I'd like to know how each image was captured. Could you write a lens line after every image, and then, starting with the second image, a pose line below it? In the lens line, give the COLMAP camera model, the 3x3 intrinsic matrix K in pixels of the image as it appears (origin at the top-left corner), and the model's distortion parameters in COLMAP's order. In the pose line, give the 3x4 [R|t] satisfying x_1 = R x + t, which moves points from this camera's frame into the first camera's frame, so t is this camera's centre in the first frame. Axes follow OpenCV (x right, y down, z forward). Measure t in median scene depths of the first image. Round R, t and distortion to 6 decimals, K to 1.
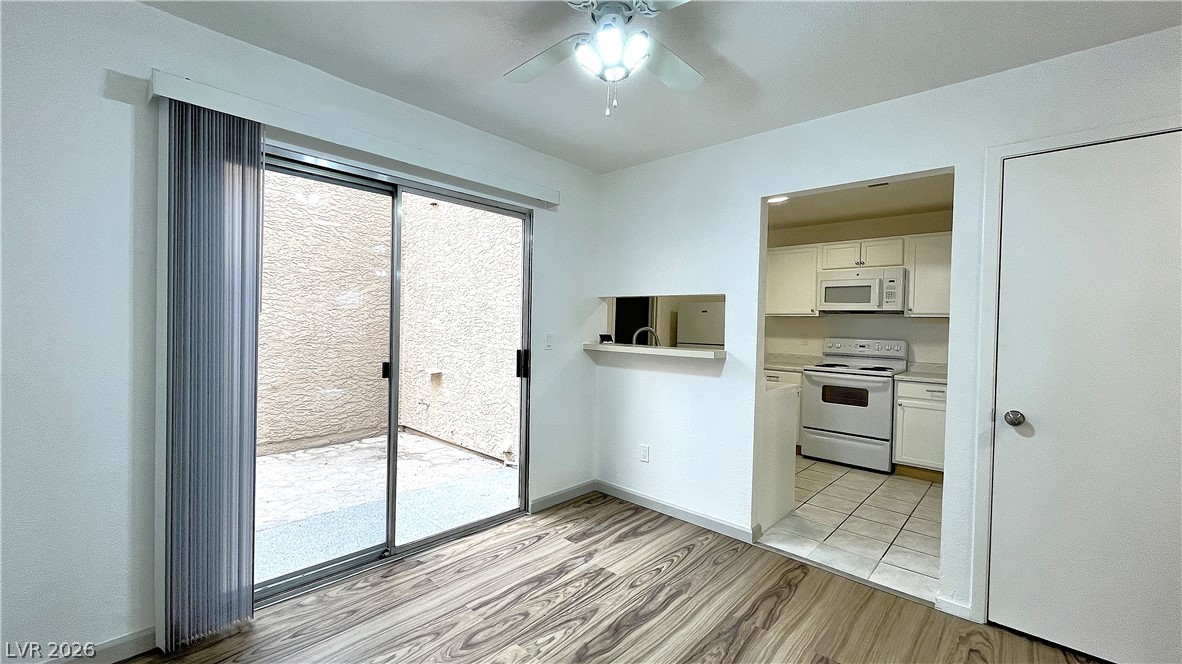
lens RADIAL K [[477.2, 0, 591.0], [0, 477.2, 332.0], [0, 0, 1]] dist [-0.001906, -0.000347]
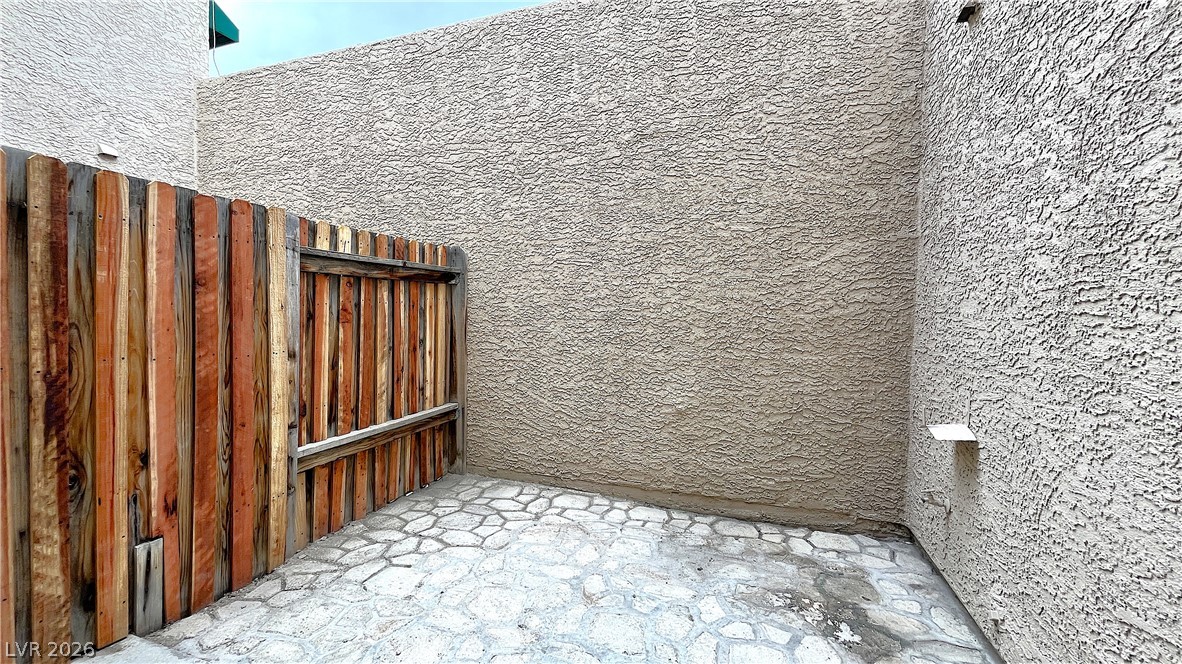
lens RADIAL K [[477.2, 0, 591.0], [0, 477.2, 332.0], [0, 0, 1]] dist [-0.001906, -0.000347]
pose [[0.394046, 0.010687, -0.919028, -0.091221], [-0.022593, 0.999743, 0.001939, 0.004252], [0.918813, 0.019999, 0.394186, 0.592858]]
